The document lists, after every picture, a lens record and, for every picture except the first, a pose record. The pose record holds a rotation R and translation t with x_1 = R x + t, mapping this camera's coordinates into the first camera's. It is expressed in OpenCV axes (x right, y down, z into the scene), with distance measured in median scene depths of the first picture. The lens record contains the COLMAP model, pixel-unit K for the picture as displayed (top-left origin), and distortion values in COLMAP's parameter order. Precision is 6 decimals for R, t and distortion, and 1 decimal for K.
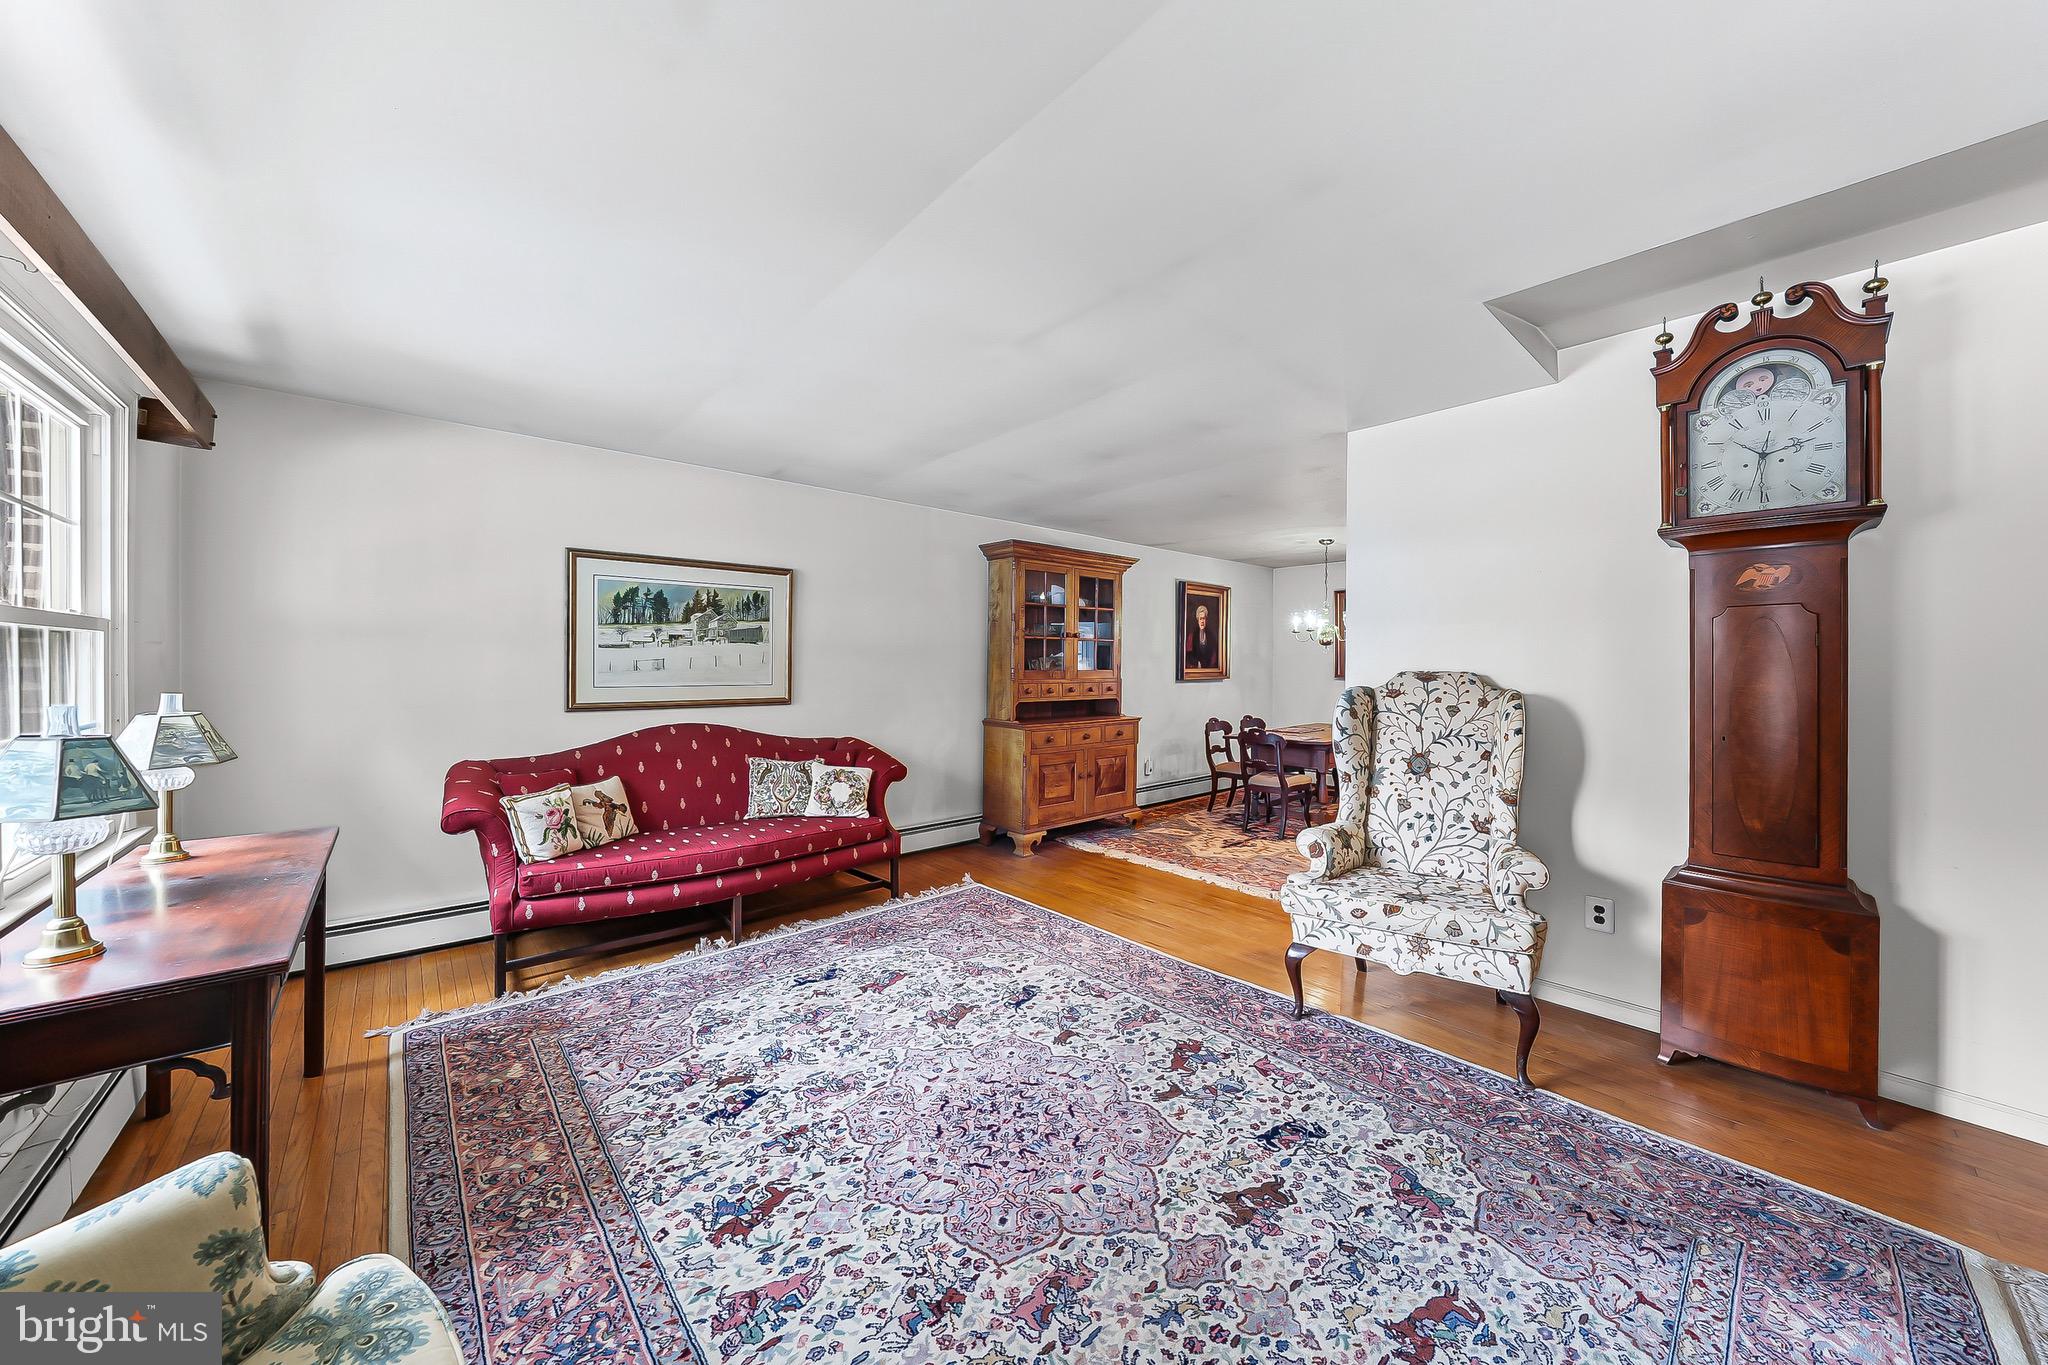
lens RADIAL K [[710.5, 0, 1033.7], [0, 710.5, 667.5], [0, 0, 1]] dist [-0.015451, 0.001466]
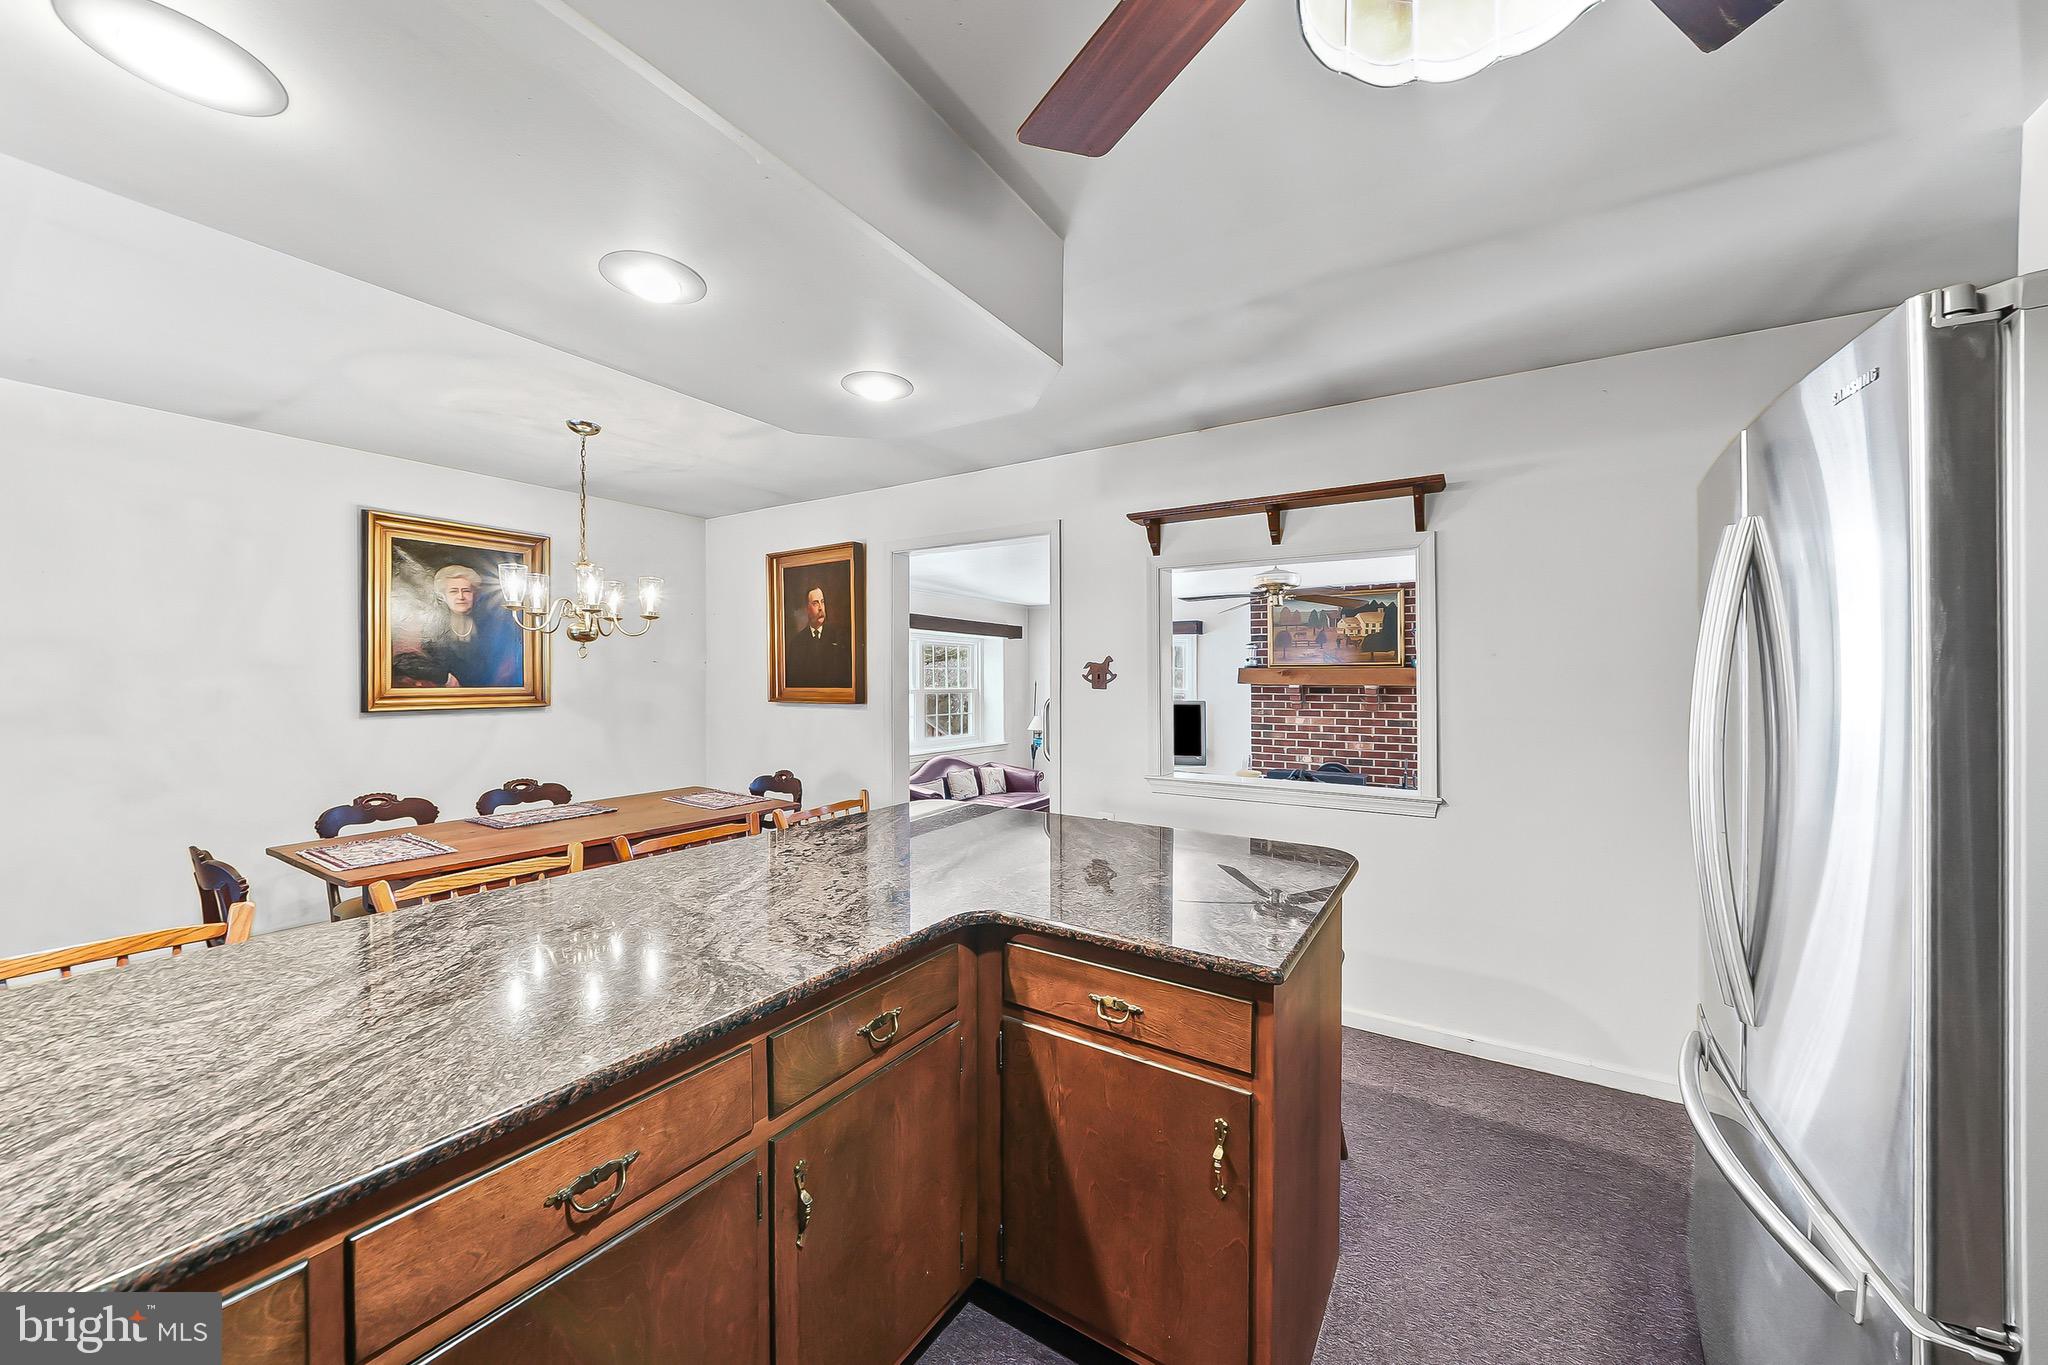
lens RADIAL K [[710.5, 0, 1030.3], [0, 710.5, 674.9], [0, 0, 1]] dist [-0.015451, 0.001466]
pose [[0.961357, 0.000856, 0.275303, 1.221411], [0.000827, 0.999982, -0.005997, -0.010953], [-0.275303, 0.005993, 0.961339, 0.991323]]
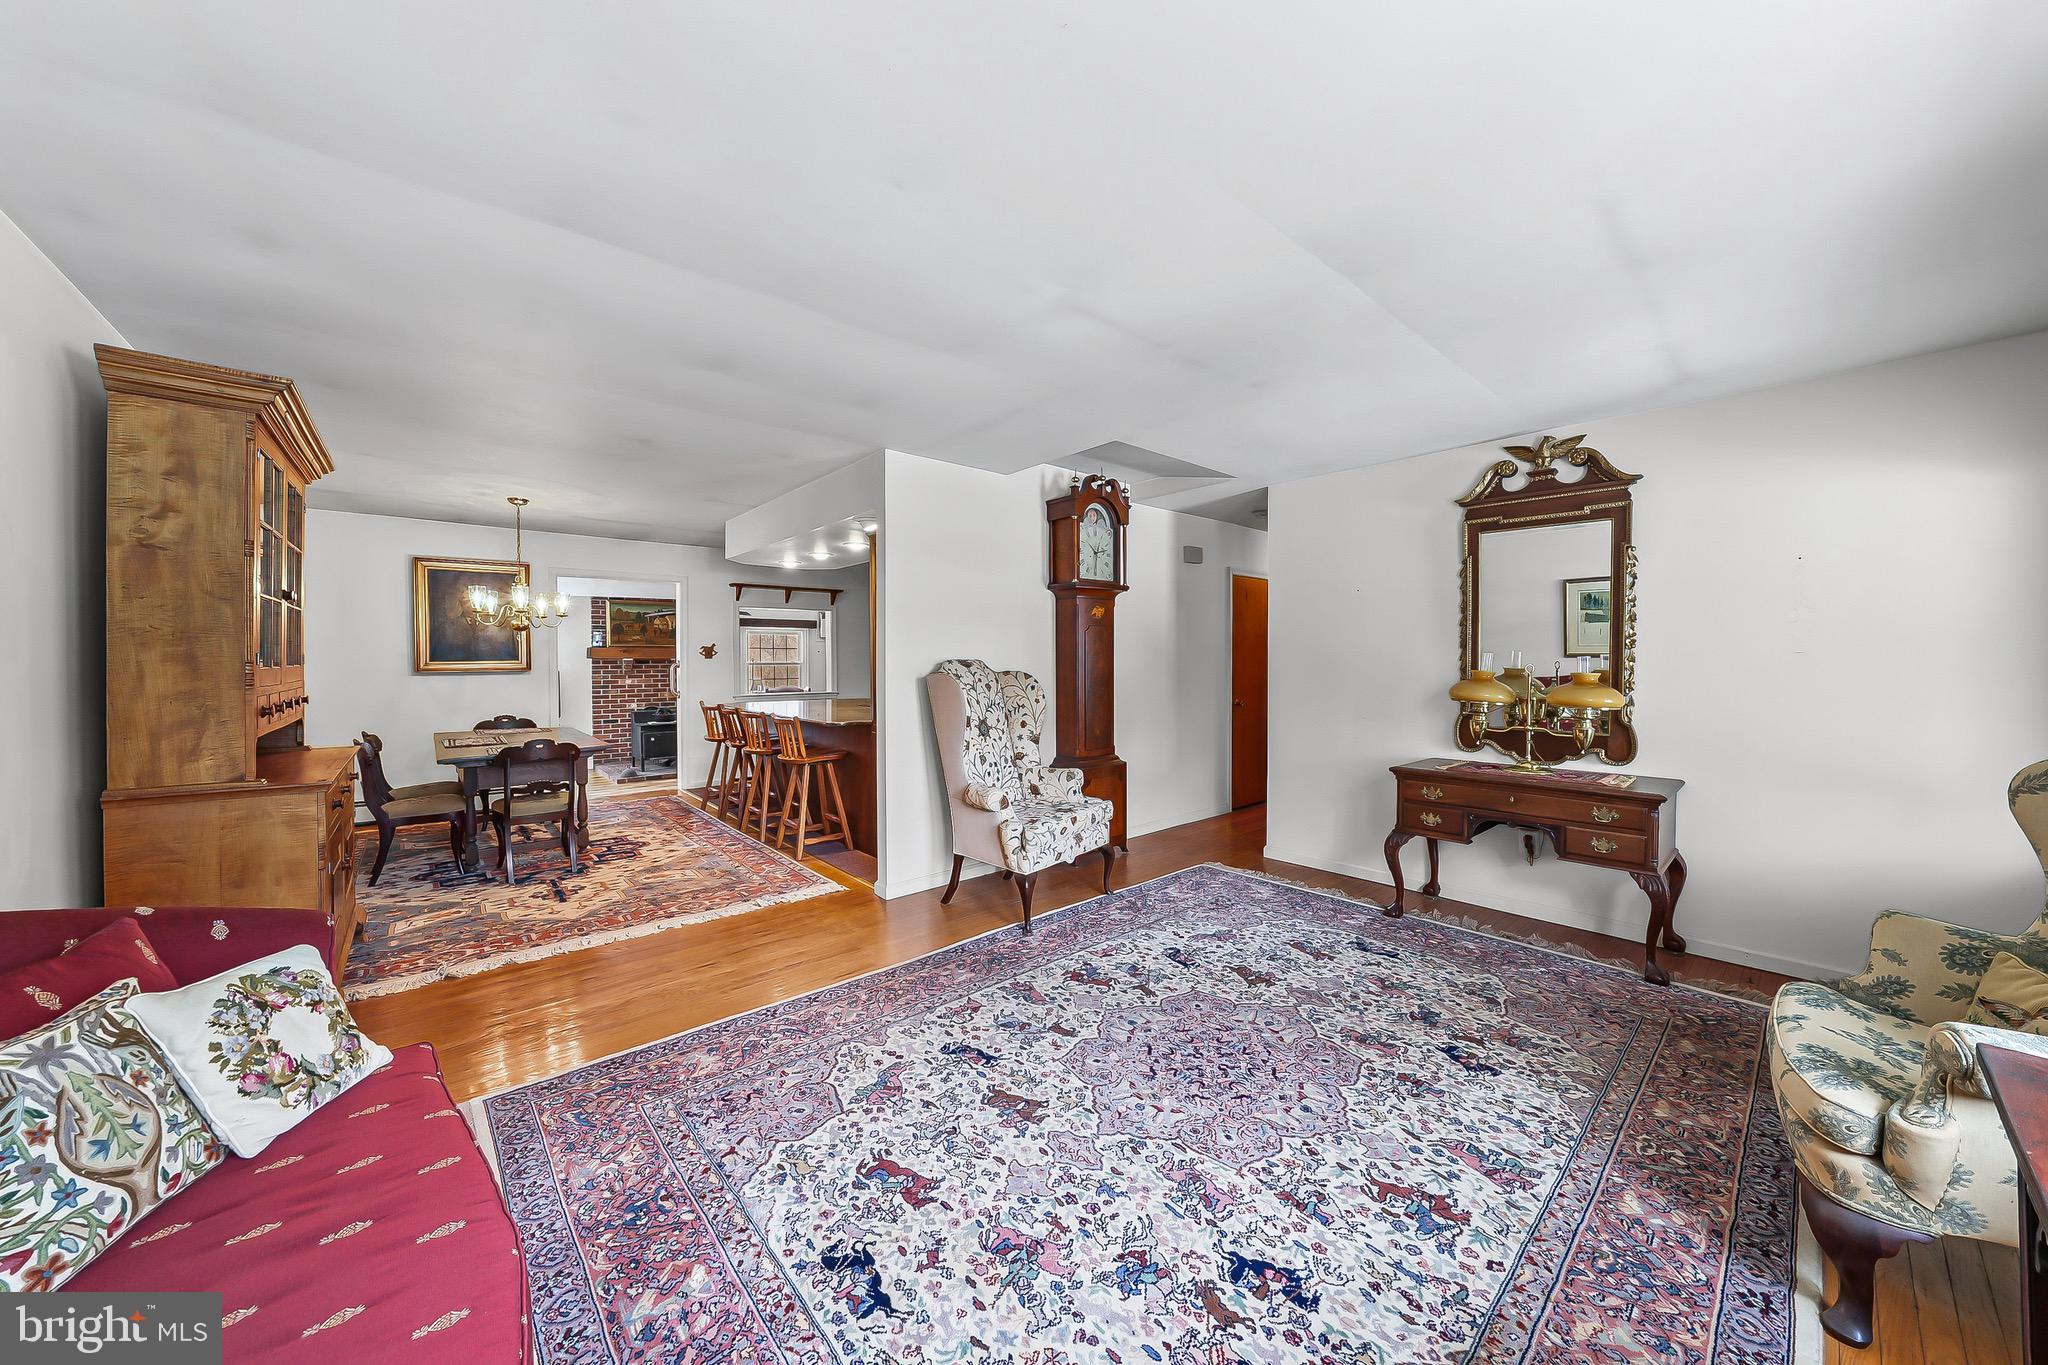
lens RADIAL K [[710.5, 0, 1028.7], [0, 710.5, 663.4], [0, 0, 1]] dist [-0.015451, 0.001466]
pose [[0.017234, -0.011907, 0.999781, -0.809654], [0.003825, 0.999923, 0.011843, -0.002007], [-0.999844, 0.003620, 0.017278, 0.887511]]
